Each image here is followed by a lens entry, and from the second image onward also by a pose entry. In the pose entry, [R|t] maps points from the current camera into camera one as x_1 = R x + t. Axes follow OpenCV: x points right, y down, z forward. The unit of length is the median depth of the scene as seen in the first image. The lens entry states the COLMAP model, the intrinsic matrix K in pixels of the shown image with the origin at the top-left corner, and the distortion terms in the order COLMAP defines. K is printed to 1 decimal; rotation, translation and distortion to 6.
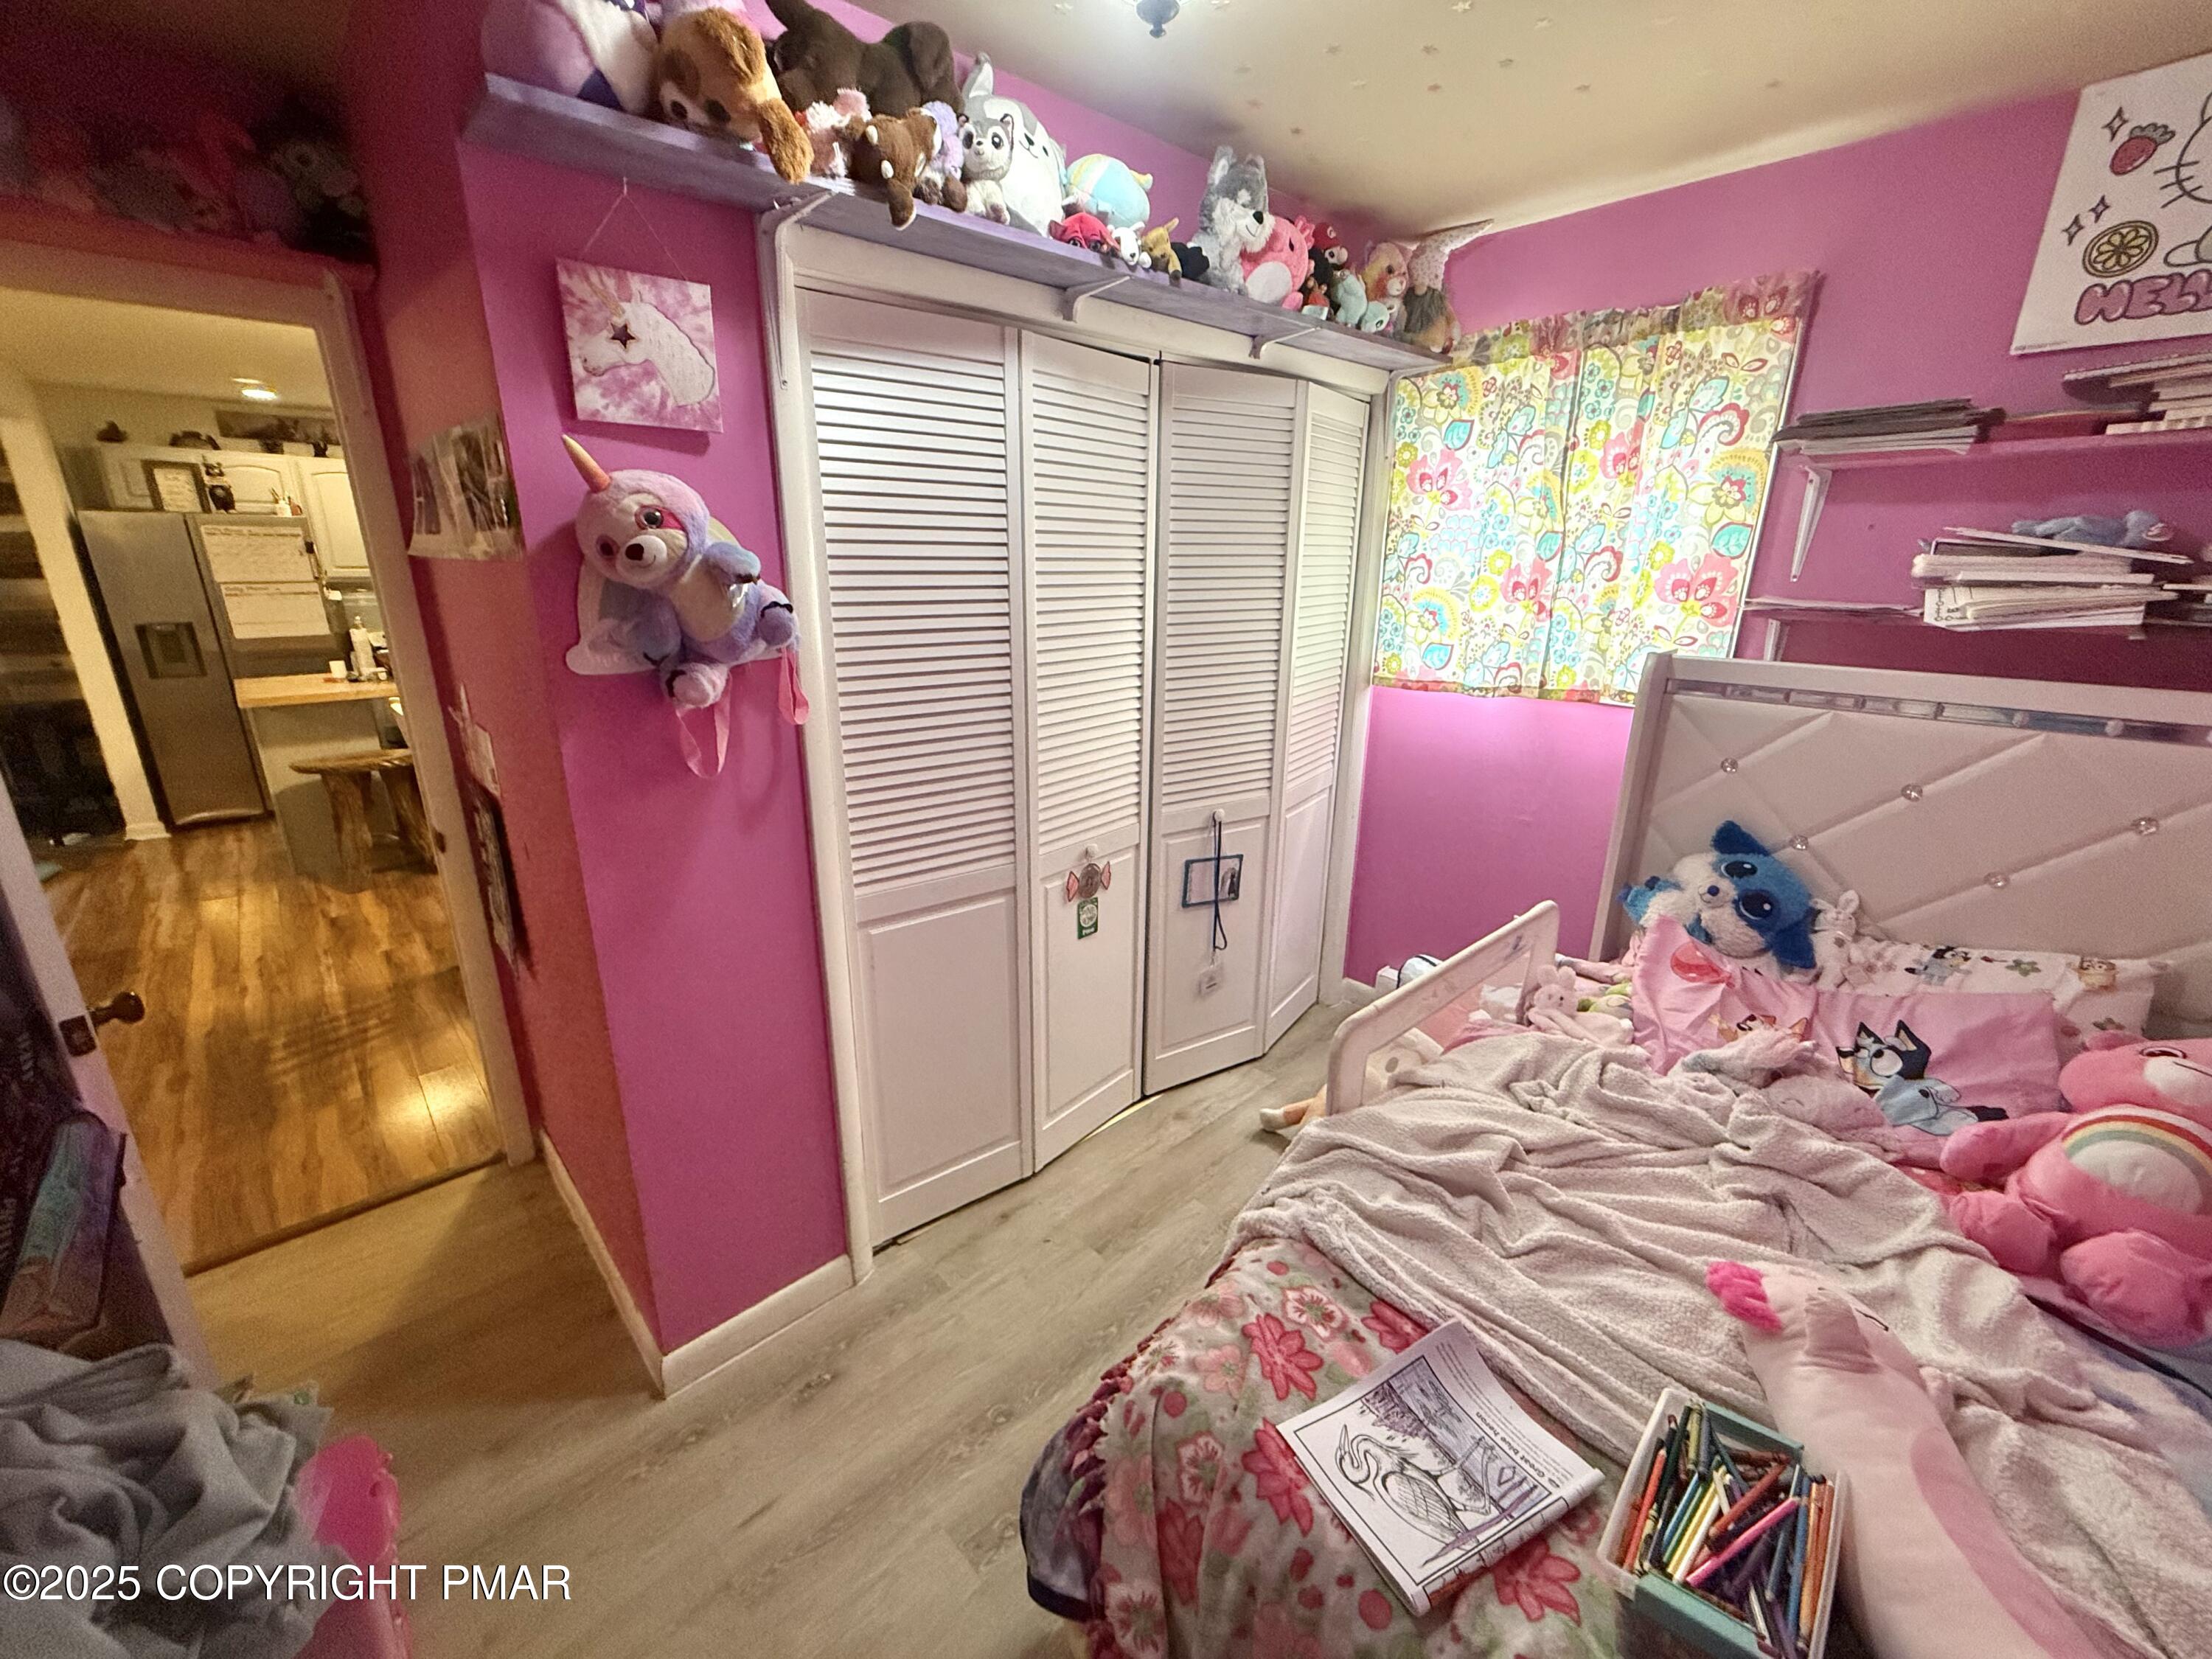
lens RADIAL K [[881.2, 0, 1098.7], [0, 881.2, 826.9], [0, 0, 1]] dist [0.000712, -0.000036]
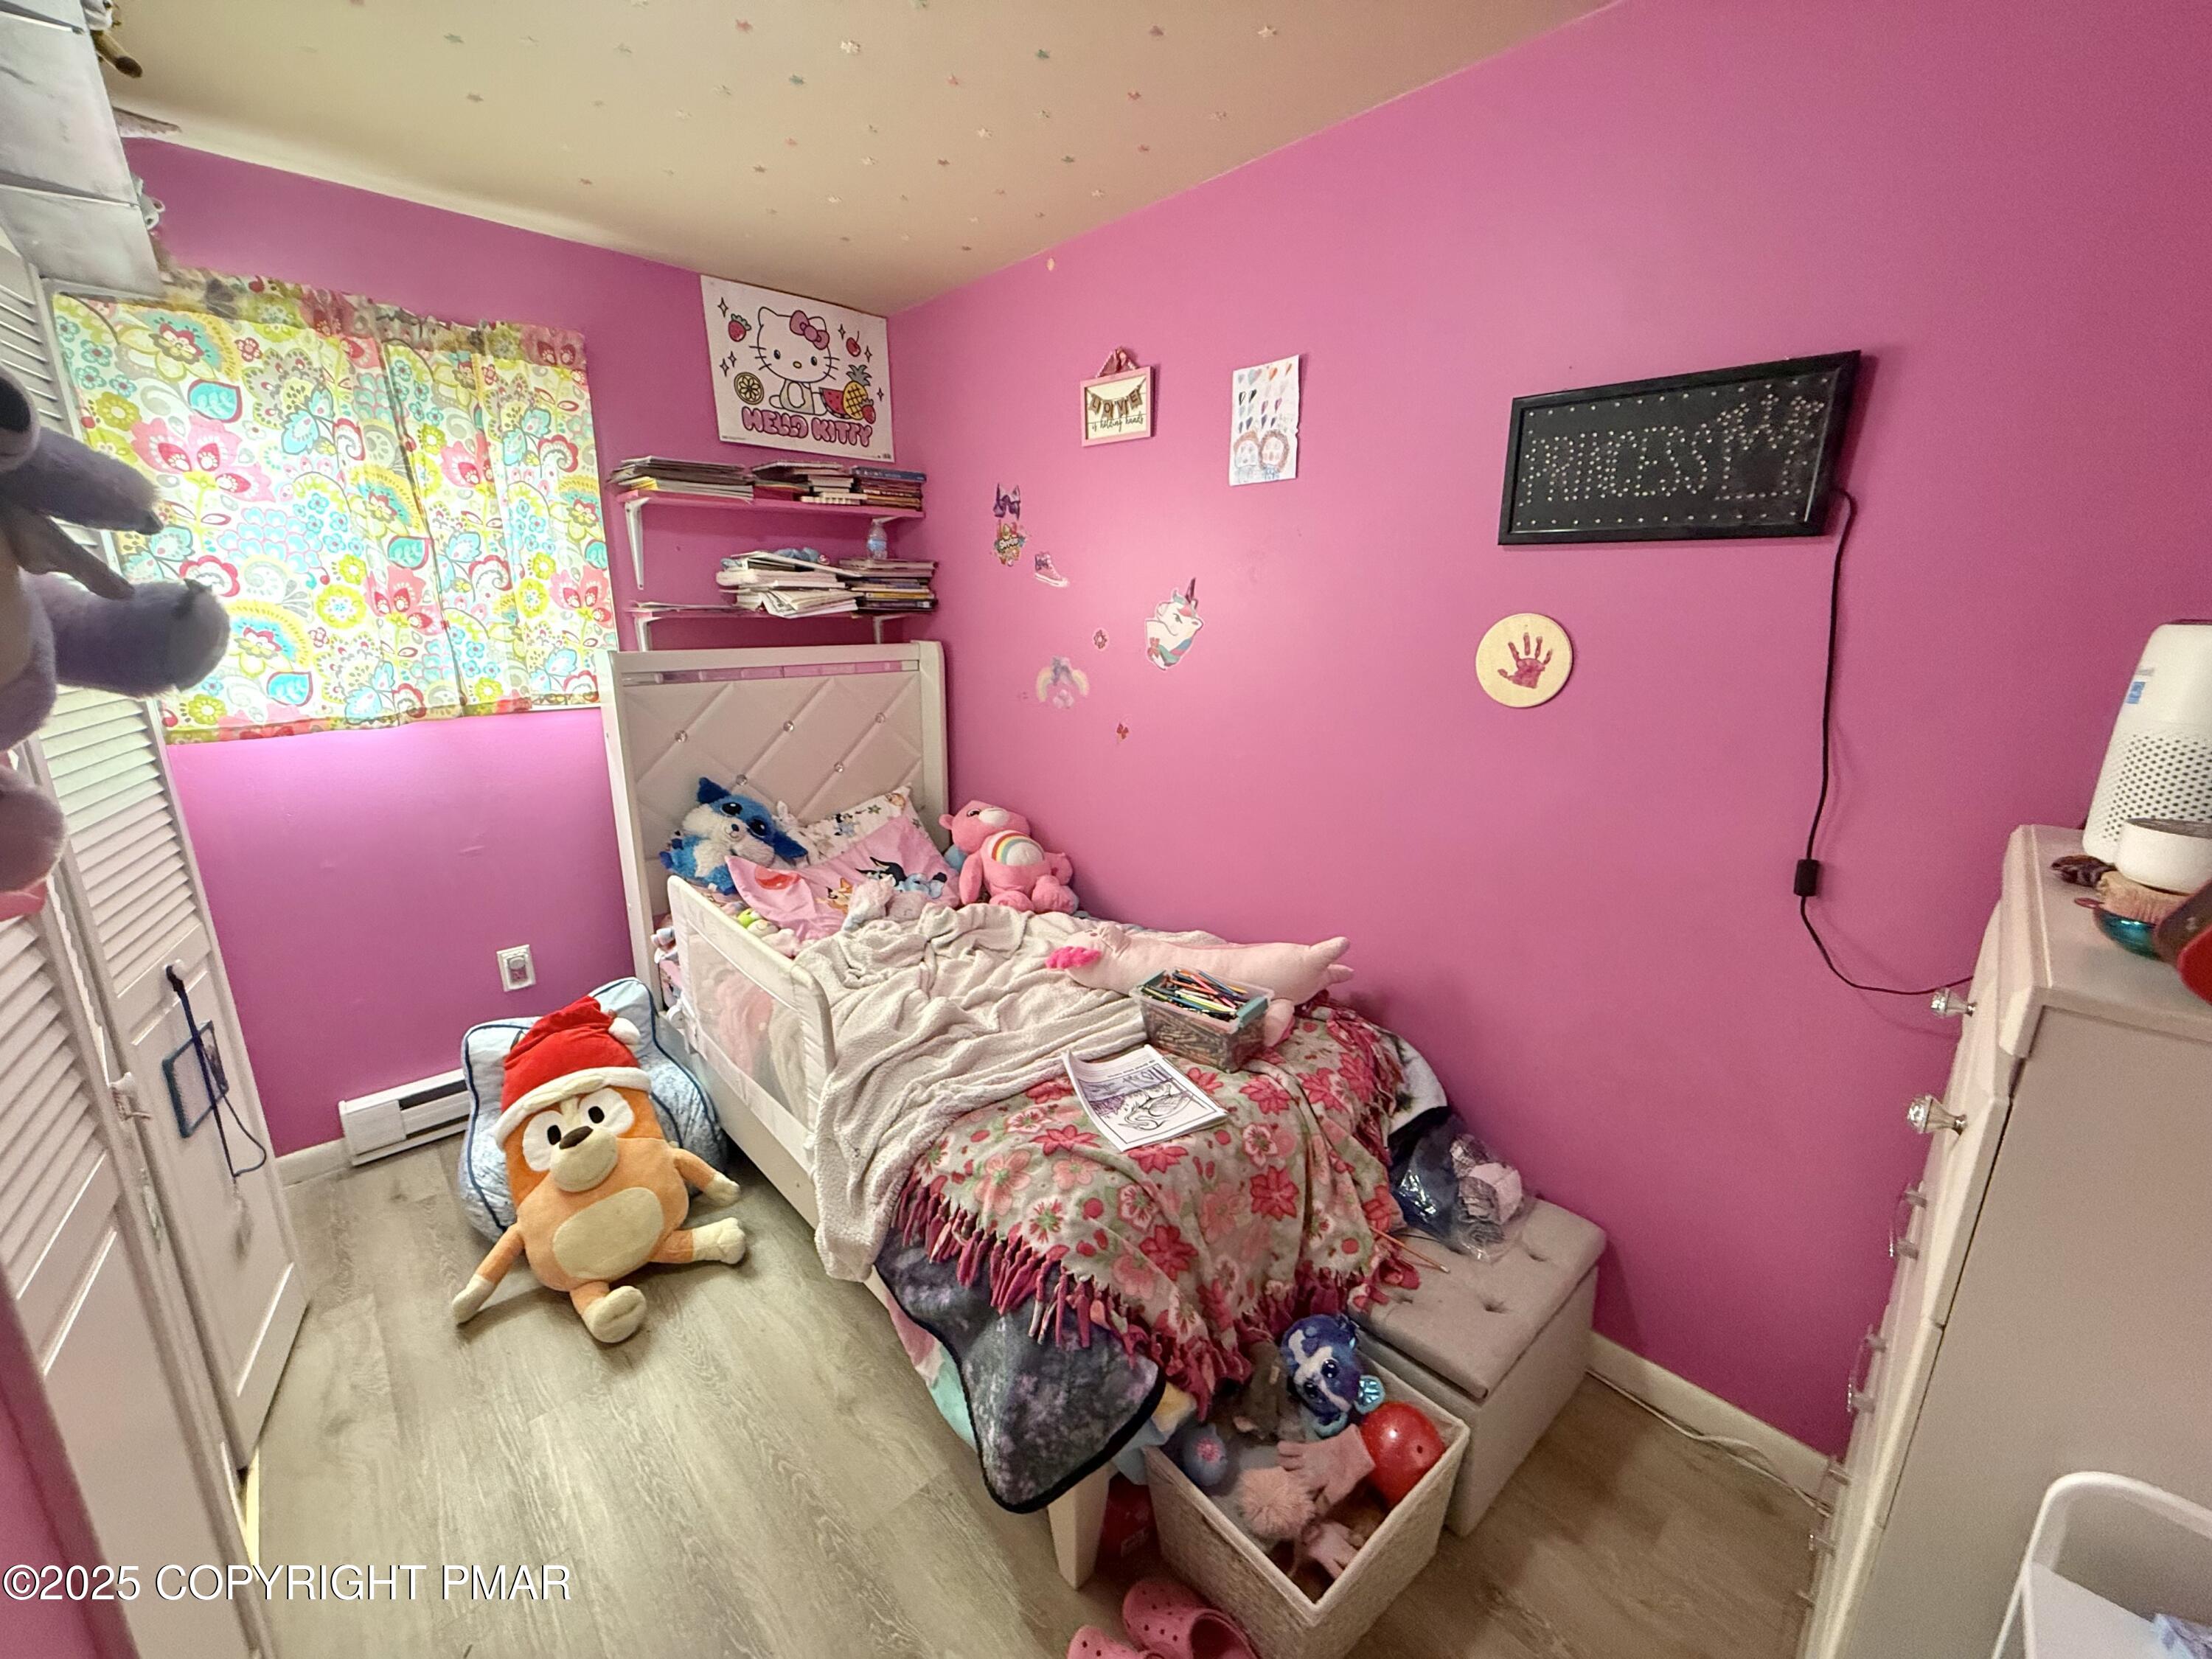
lens RADIAL K [[881.2, 0, 1100.8], [0, 881.2, 826.6], [0, 0, 1]] dist [0.000712, -0.000036]
pose [[-0.007394, -0.253581, 0.967286, -0.555001], [0.287265, 0.926000, 0.244954, -0.092092], [-0.957823, 0.279679, 0.065998, 0.413587]]
